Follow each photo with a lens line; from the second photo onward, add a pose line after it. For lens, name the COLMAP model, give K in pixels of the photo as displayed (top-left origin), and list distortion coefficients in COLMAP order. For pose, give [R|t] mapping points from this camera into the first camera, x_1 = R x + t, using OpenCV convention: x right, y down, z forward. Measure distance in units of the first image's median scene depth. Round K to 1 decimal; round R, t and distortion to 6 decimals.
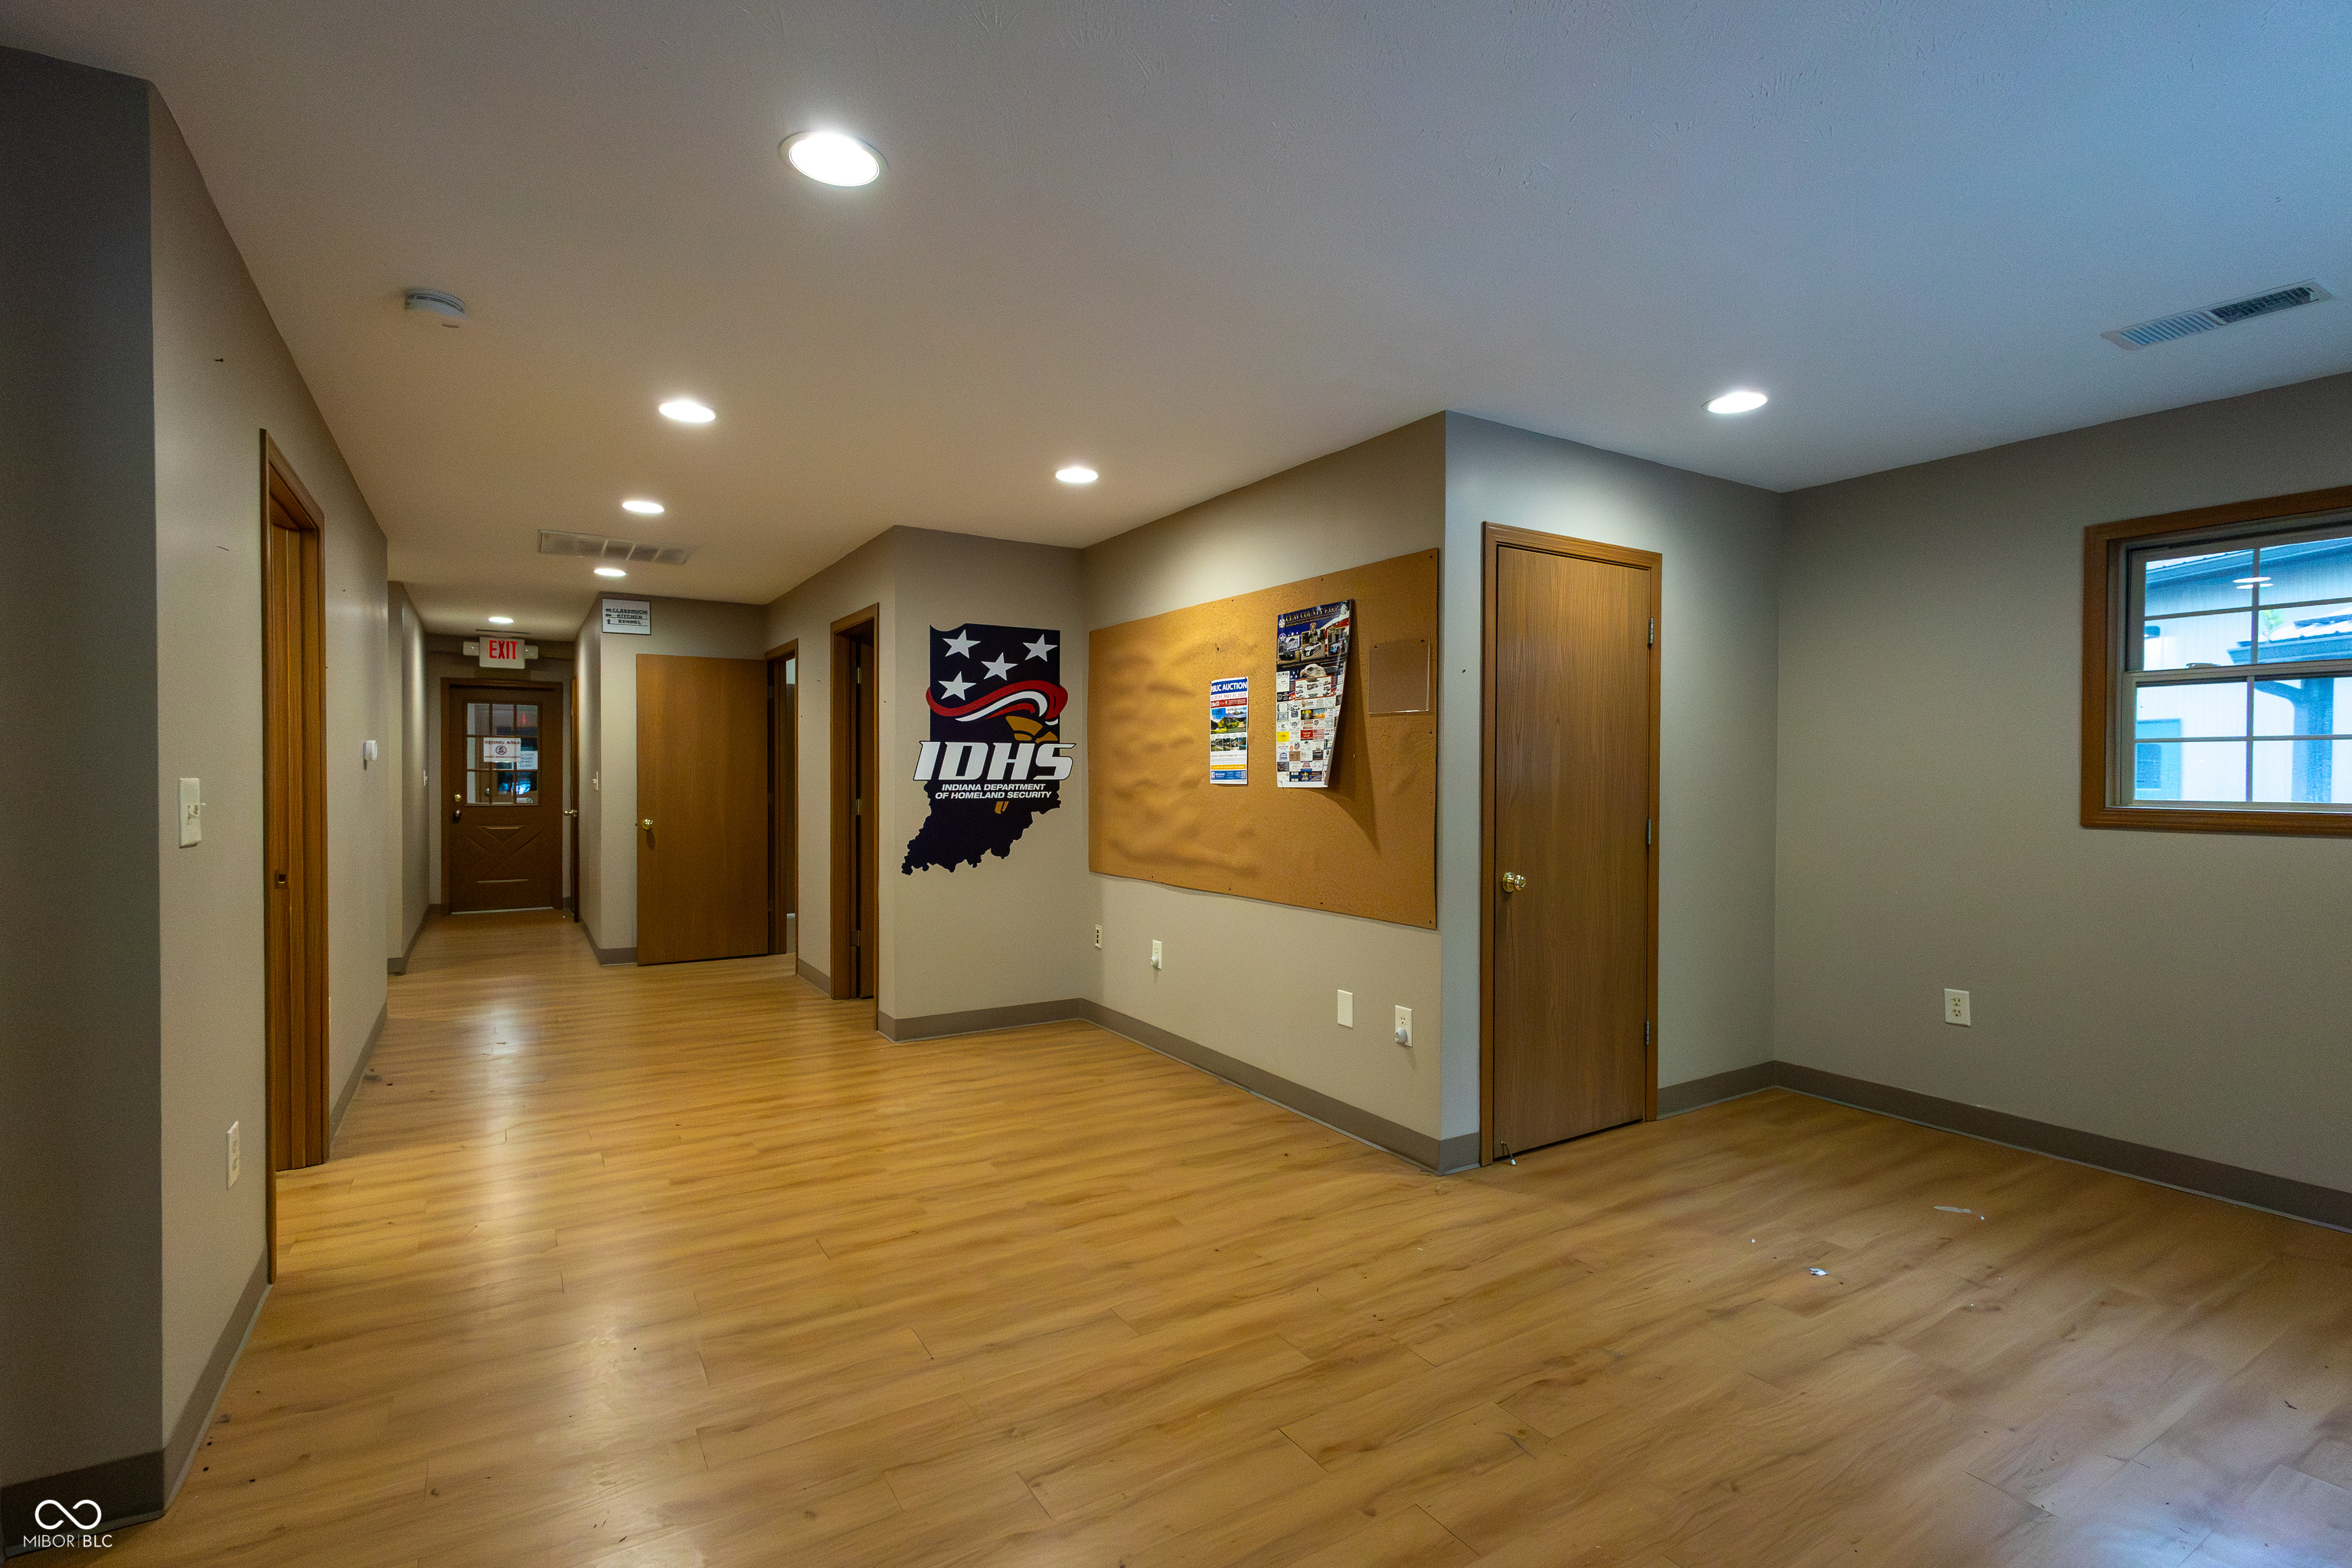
lens RADIAL K [[1072.6, 0, 1176.0], [0, 1072.6, 784.0], [0, 0, 1]] dist [0.000212, 0.000278]
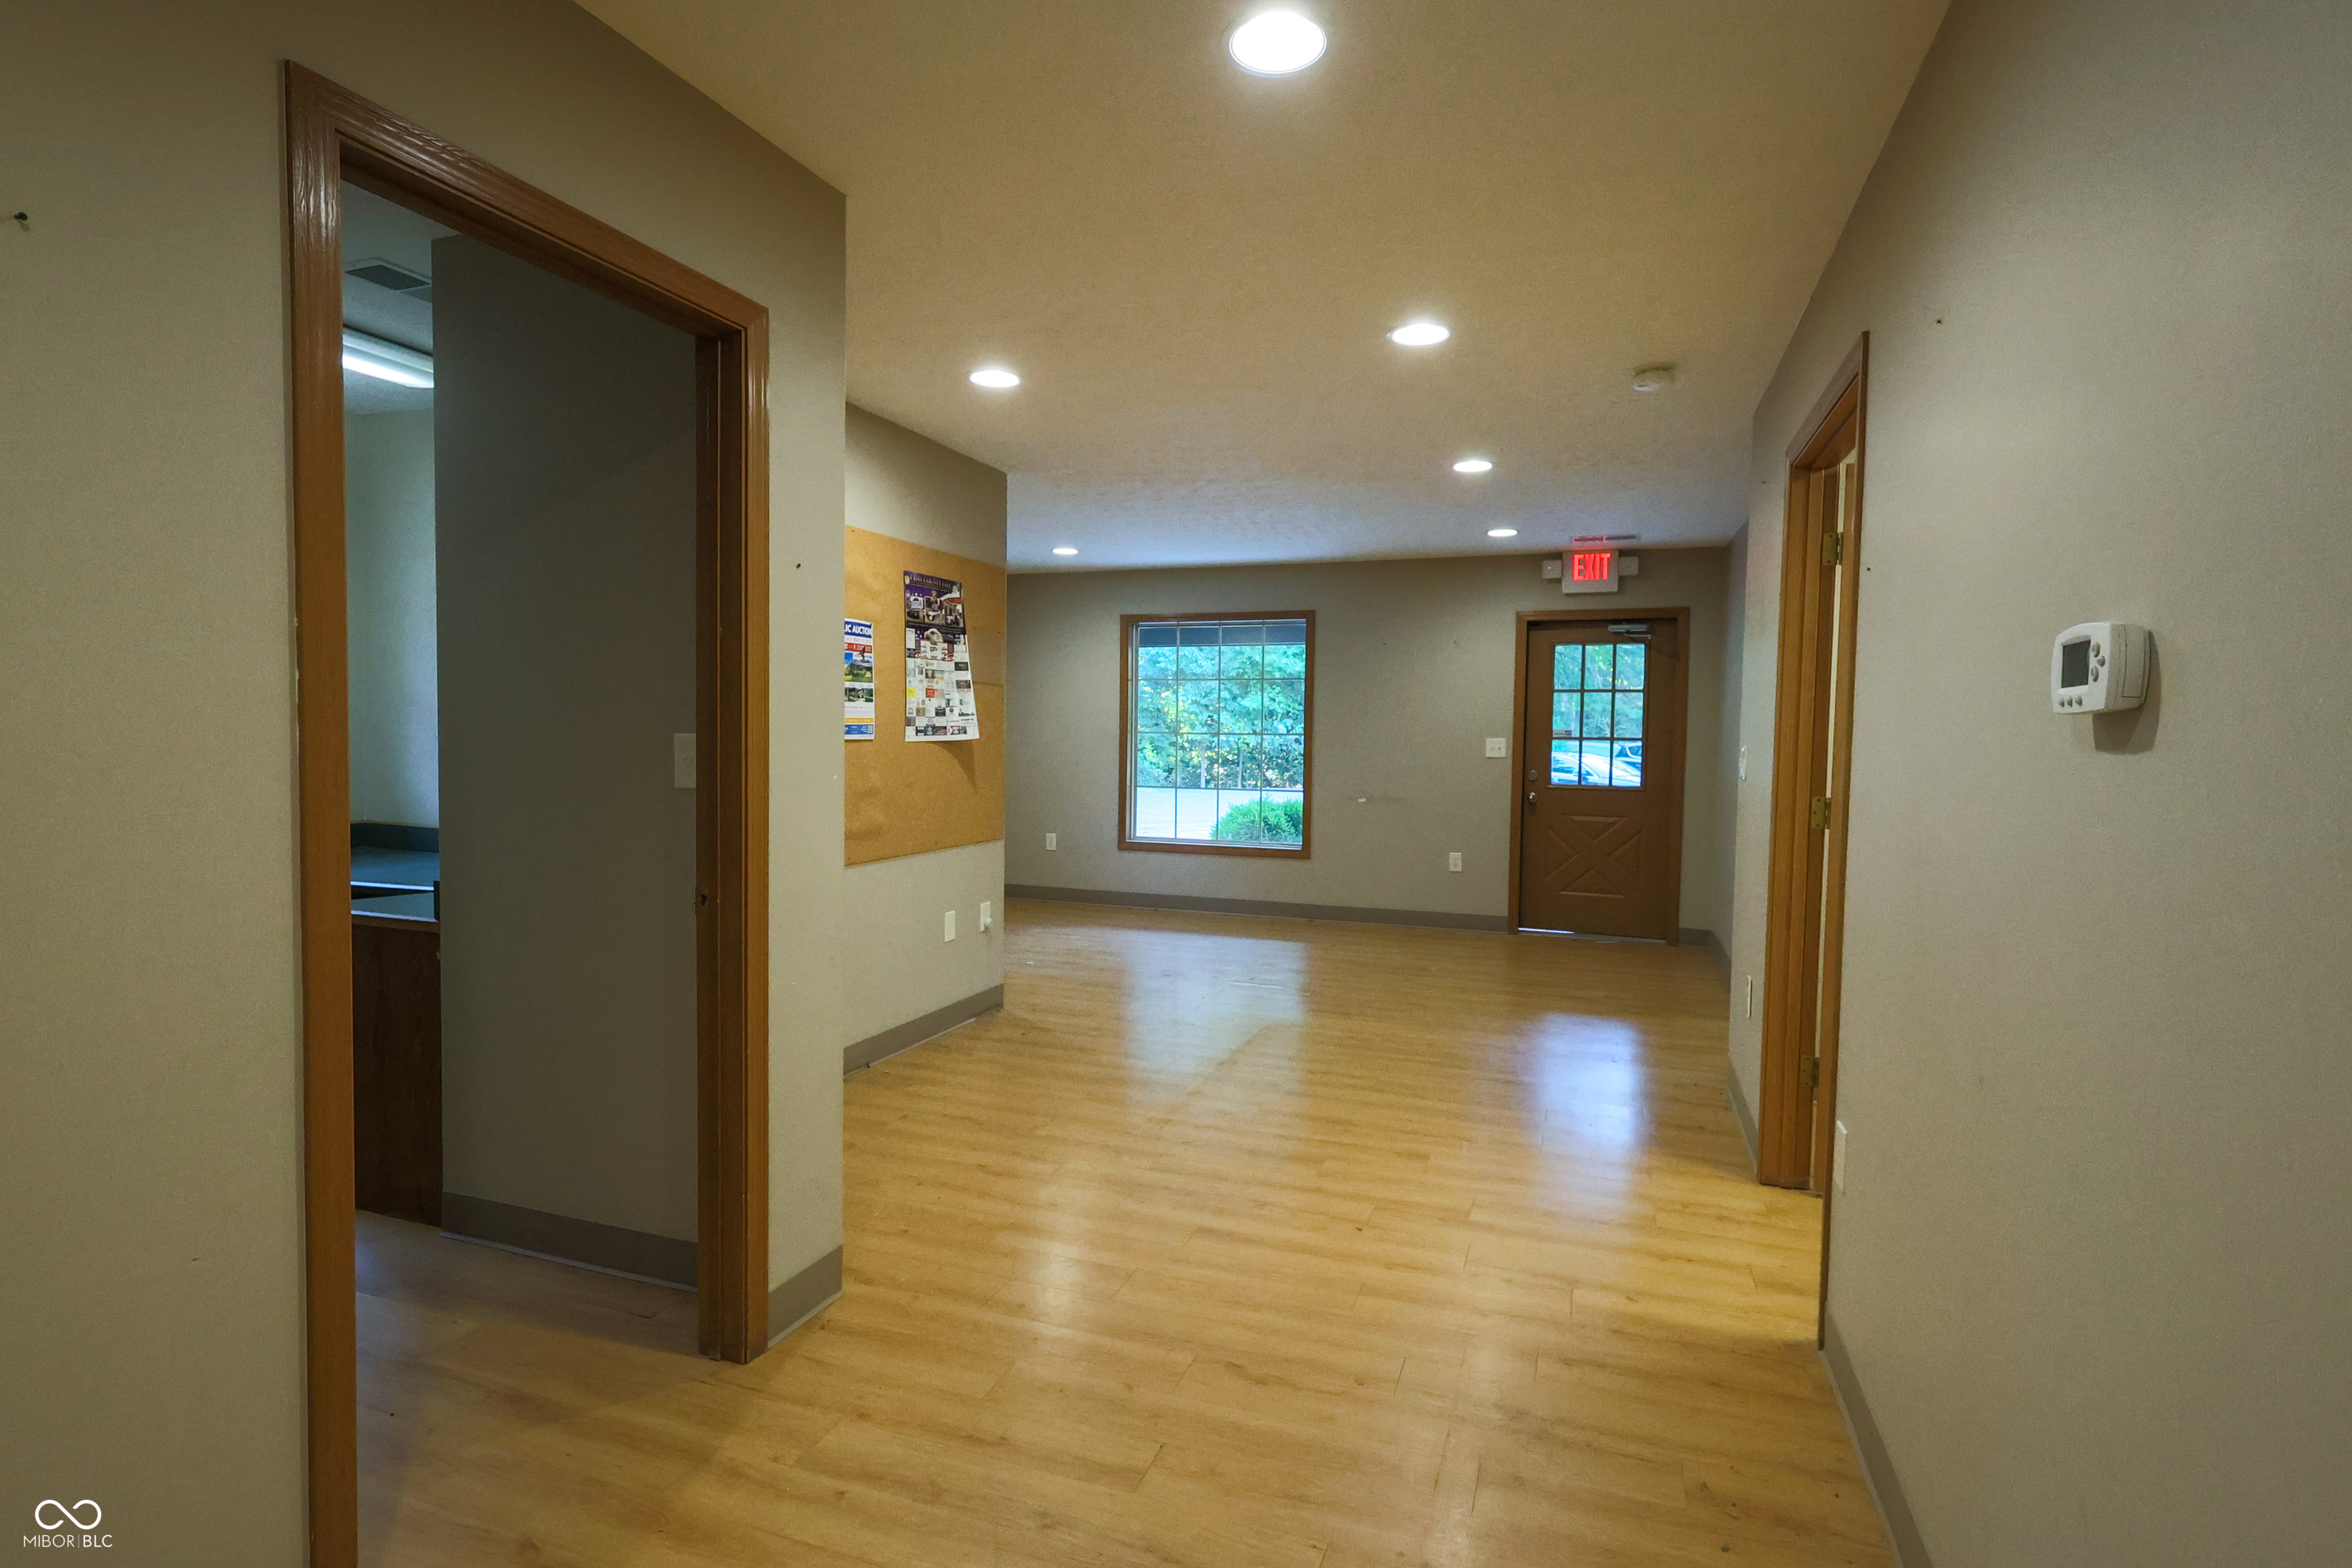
lens RADIAL K [[1098.3, 0, 1176.0], [0, 1098.3, 784.0], [0, 0, 1]] dist [0.027490, 0.000178]
pose [[-0.595342, -0.052581, 0.801750, -0.915045], [-0.008592, 0.998216, 0.059086, -0.021244], [-0.803426, 0.028288, -0.594732, 1.447587]]
